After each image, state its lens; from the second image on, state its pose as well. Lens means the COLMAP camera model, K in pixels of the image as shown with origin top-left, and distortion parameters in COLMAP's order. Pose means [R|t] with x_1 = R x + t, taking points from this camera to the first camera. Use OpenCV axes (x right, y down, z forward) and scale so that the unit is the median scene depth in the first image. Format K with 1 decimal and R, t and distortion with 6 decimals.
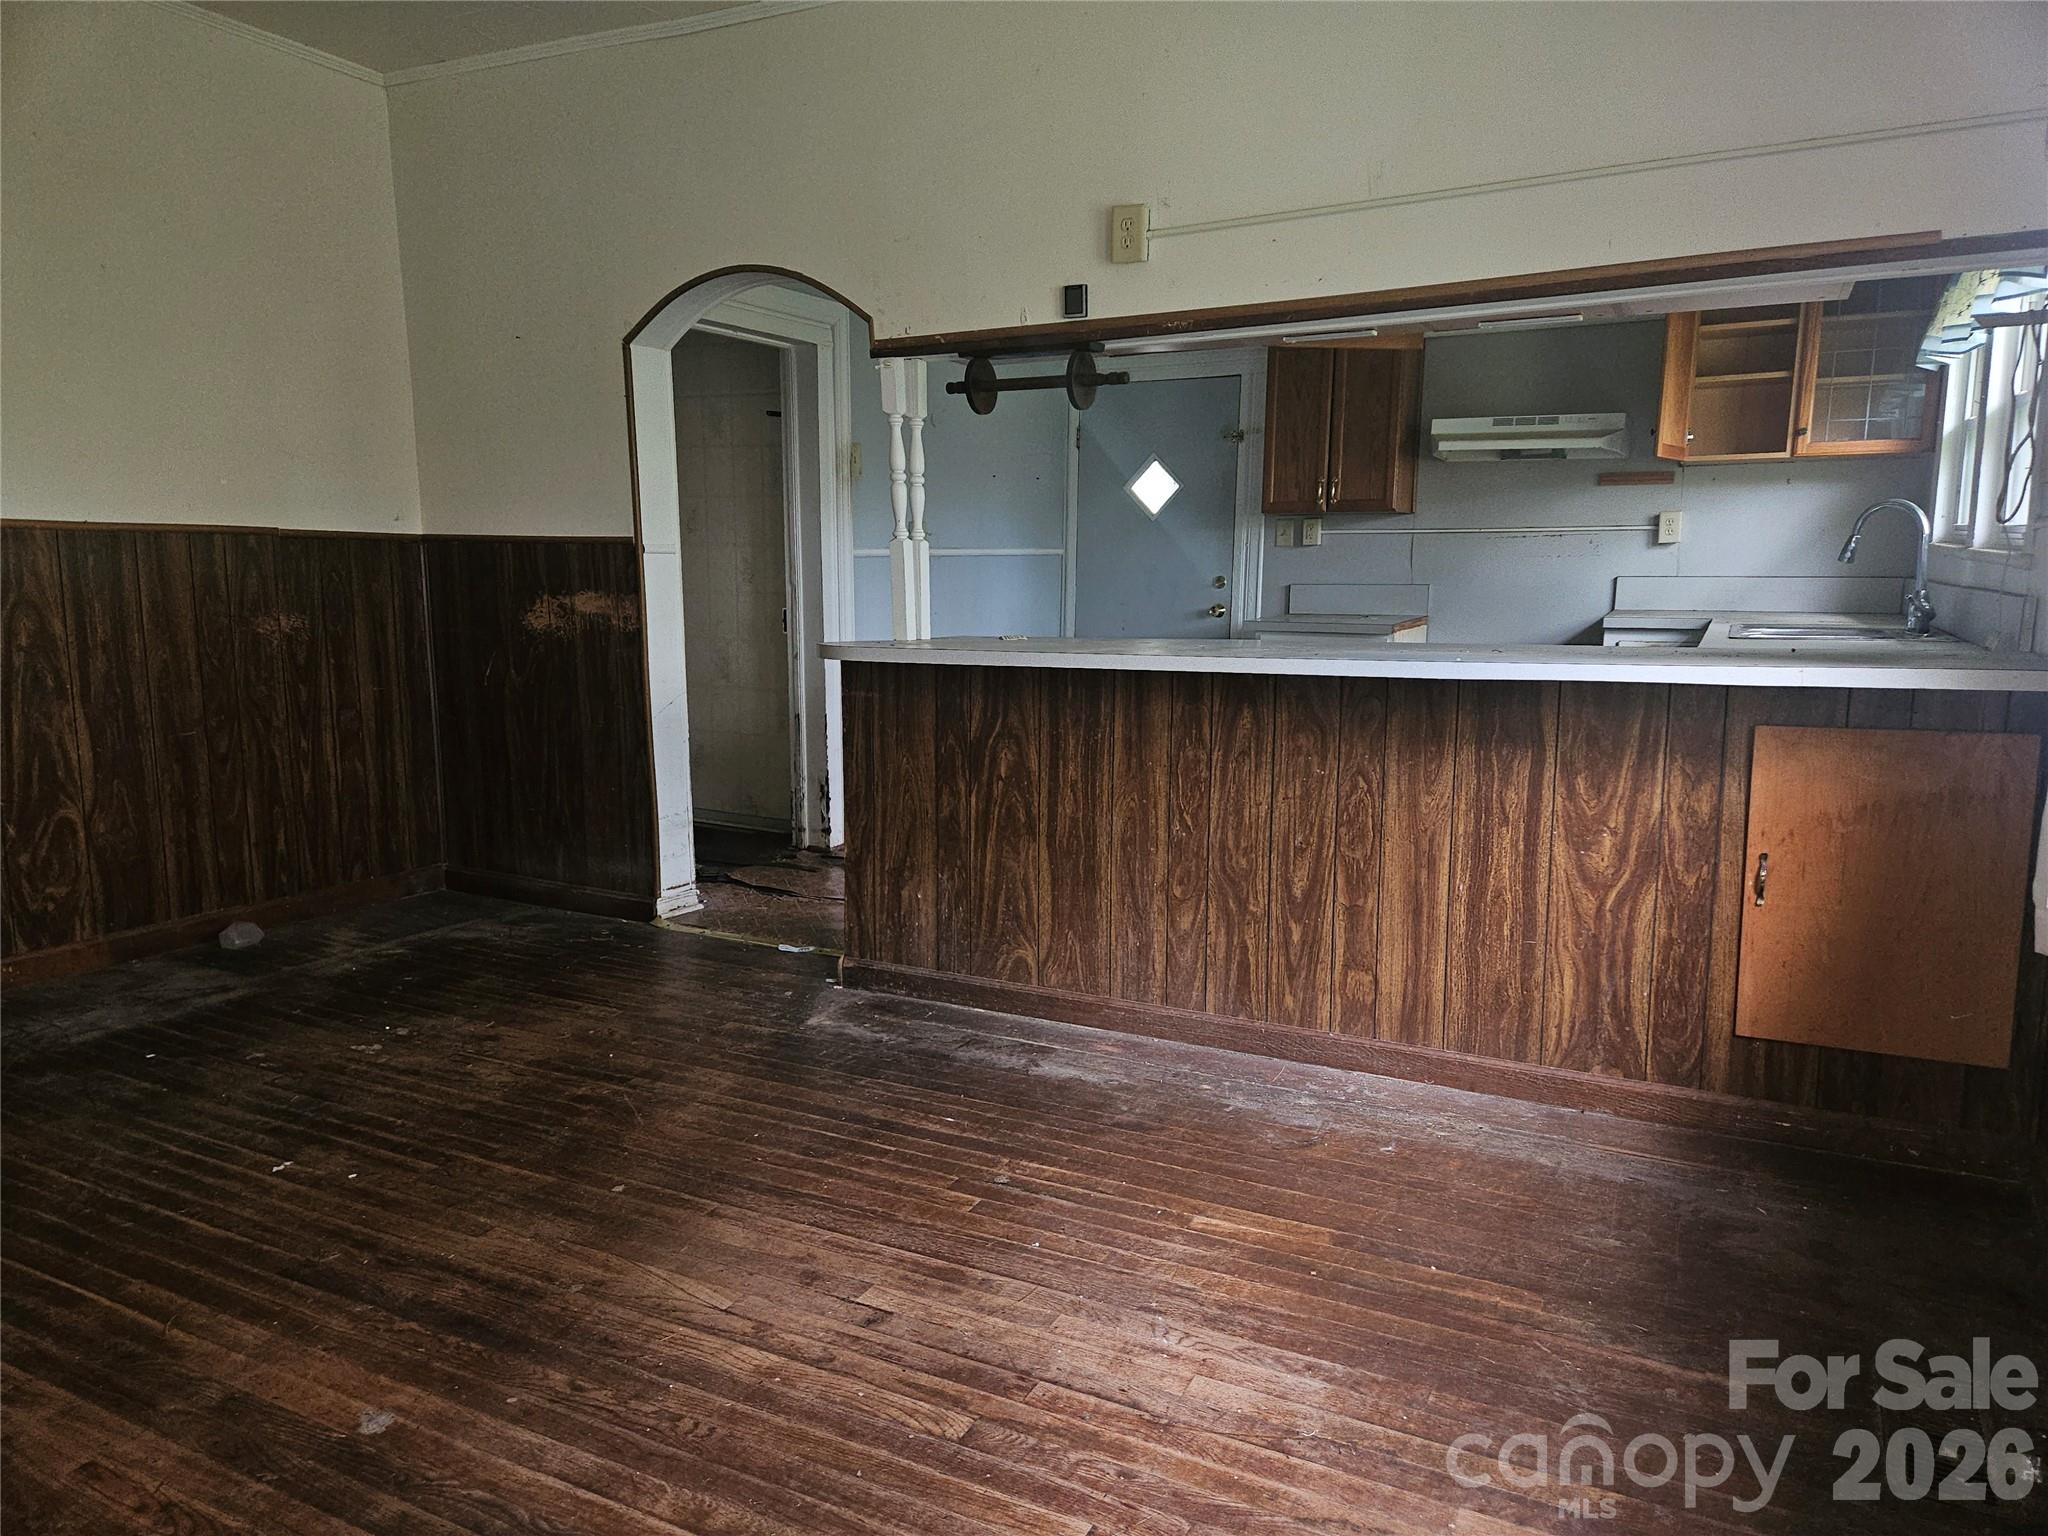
lens RADIAL K [[1358.8, 0, 1036.6], [0, 1358.8, 788.4], [0, 0, 1]] dist [0.084580, -0.073539]
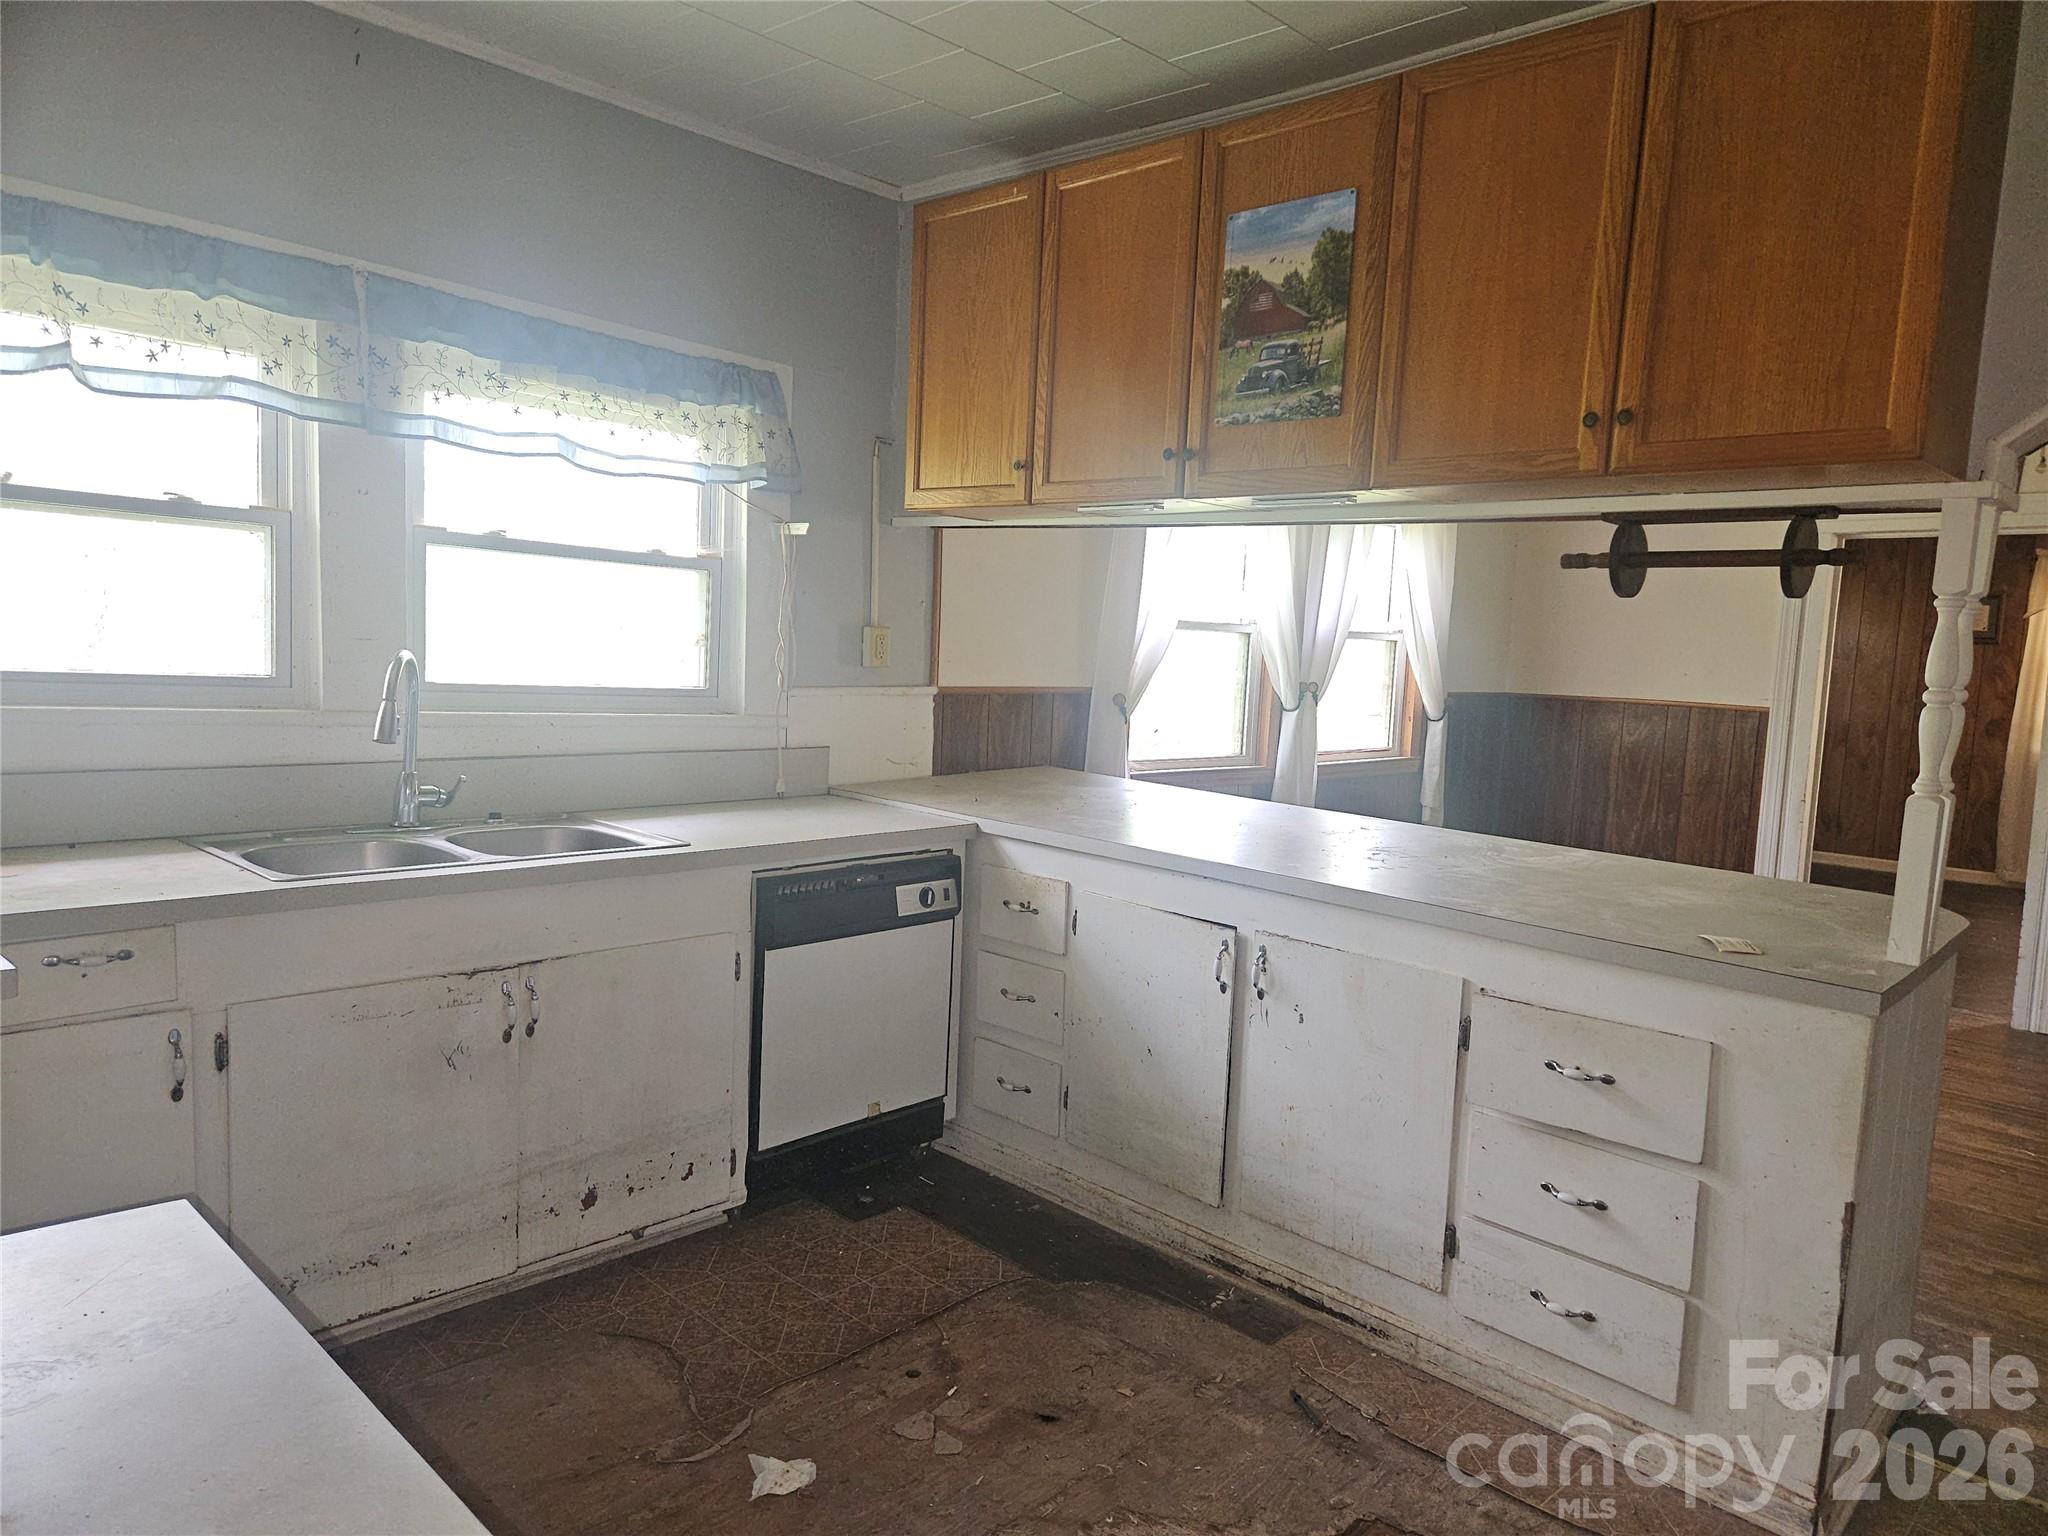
lens RADIAL K [[1358.8, 0, 1051.5], [0, 1358.8, 783.6], [0, 0, 1]] dist [0.084580, -0.073539]
pose [[-0.959639, -0.073819, 0.271373, 0.128734], [0.000534, 0.964457, 0.264241, -0.395510], [-0.281234, 0.253720, -0.925491, 1.900408]]
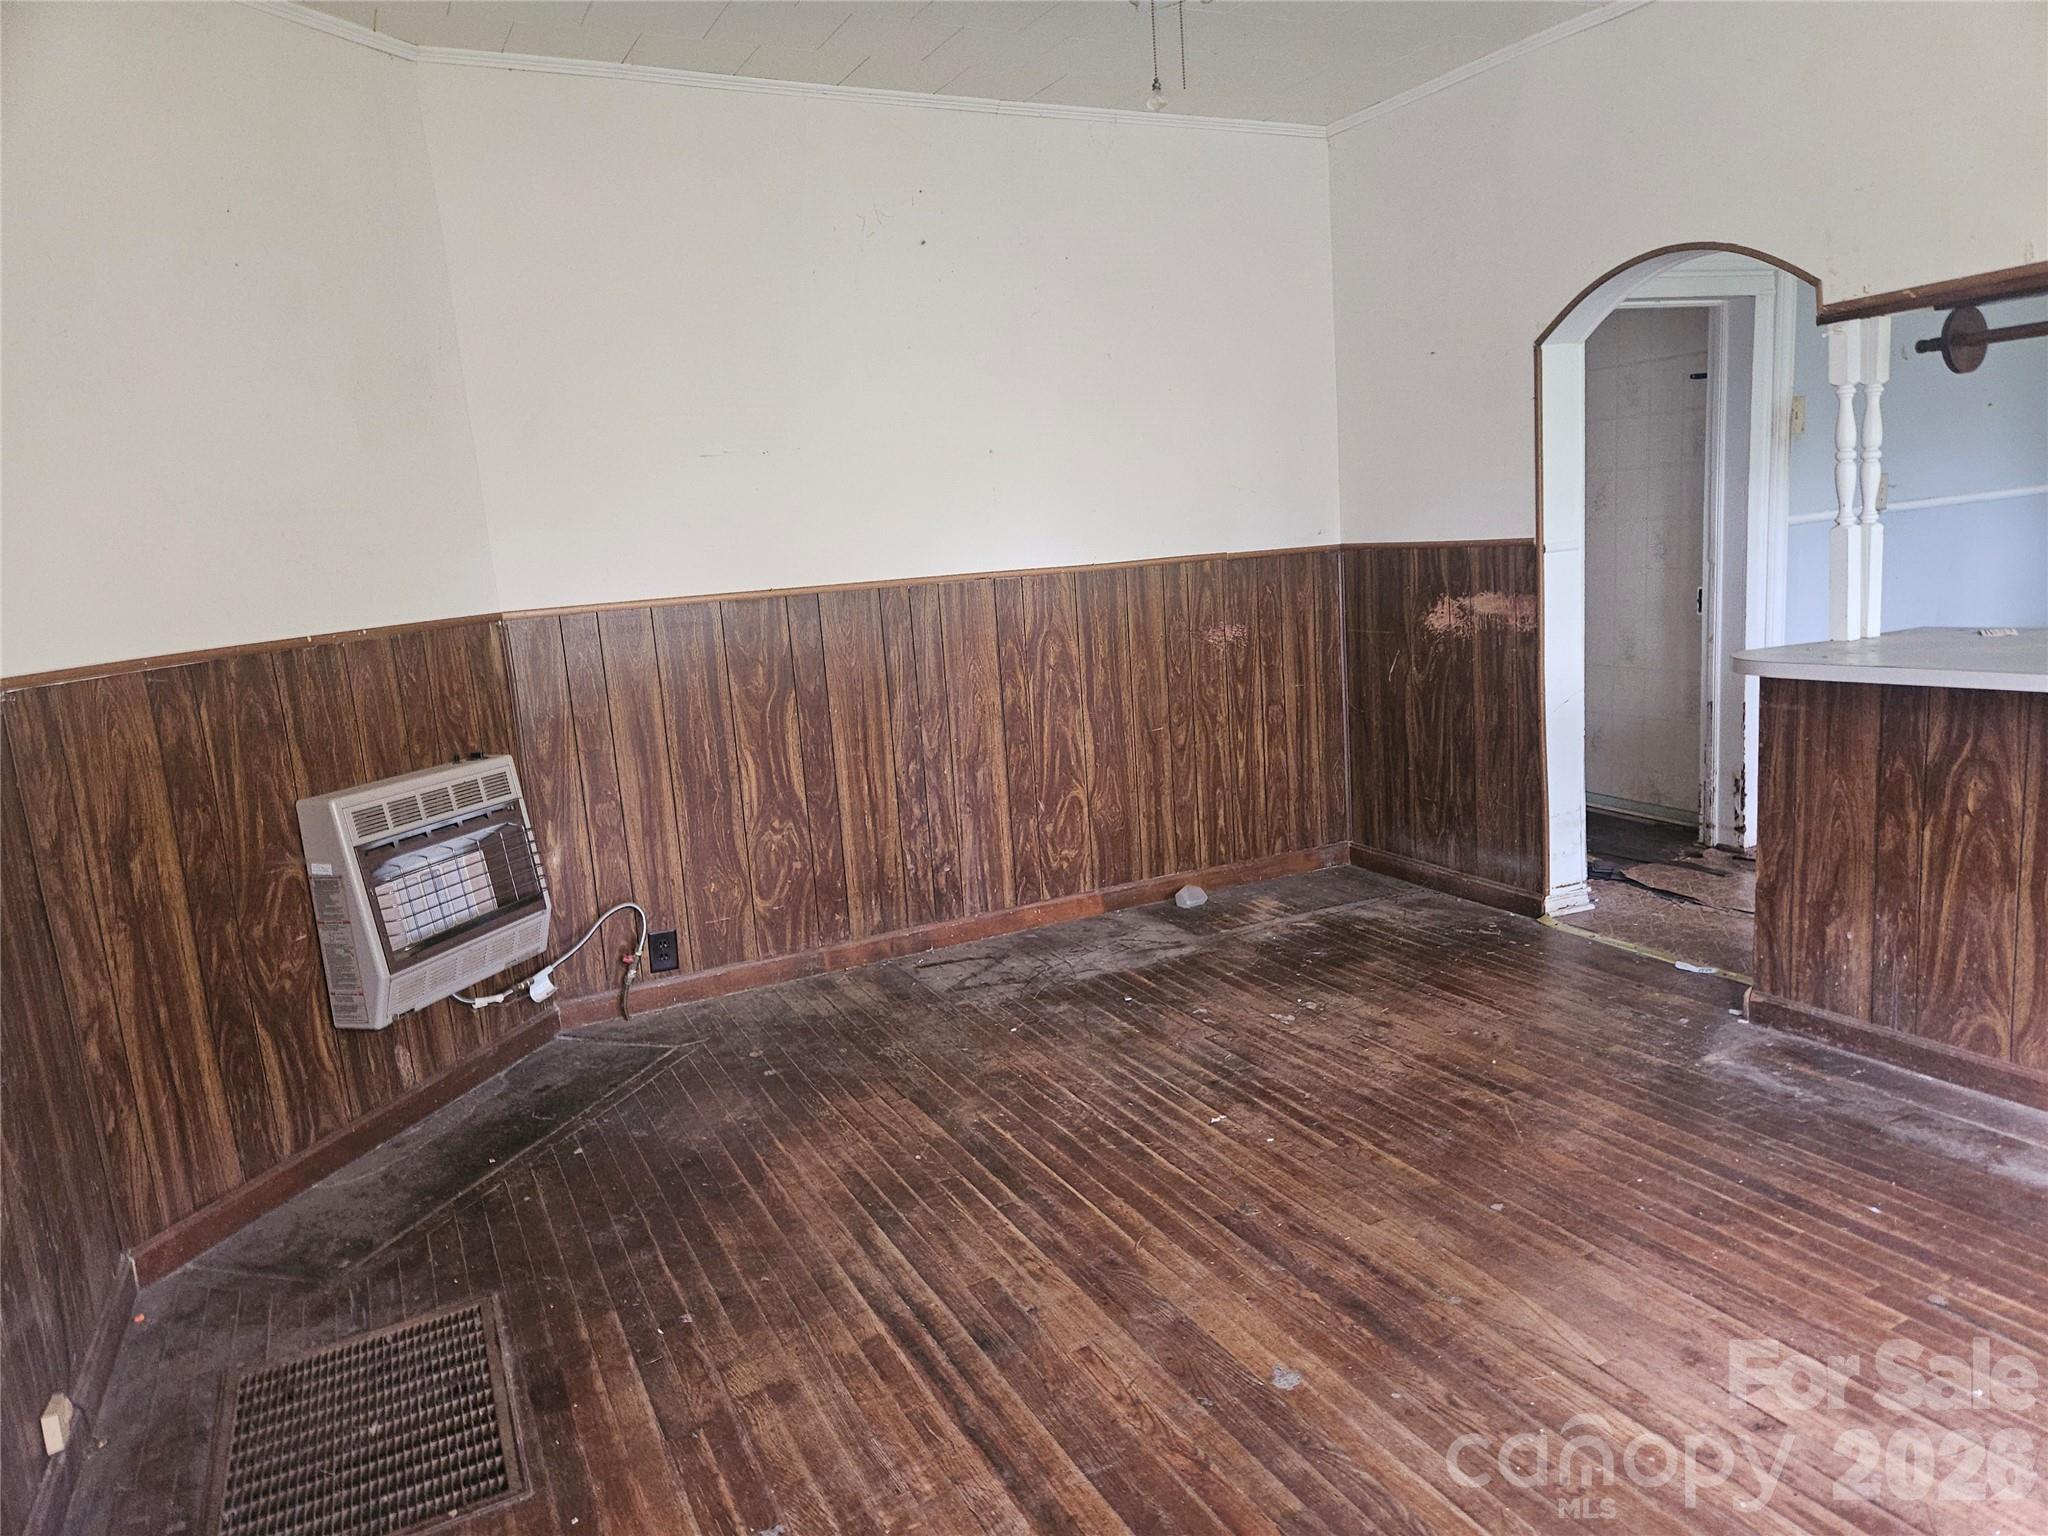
lens RADIAL K [[1358.8, 0, 1052.5], [0, 1358.8, 776.9], [0, 0, 1]] dist [0.084580, -0.073539]
pose [[0.811814, 0.040635, -0.582500, 0.014606], [-0.018685, 0.998873, 0.043640, -0.056744], [0.583617, -0.024544, 0.811658, -0.031153]]
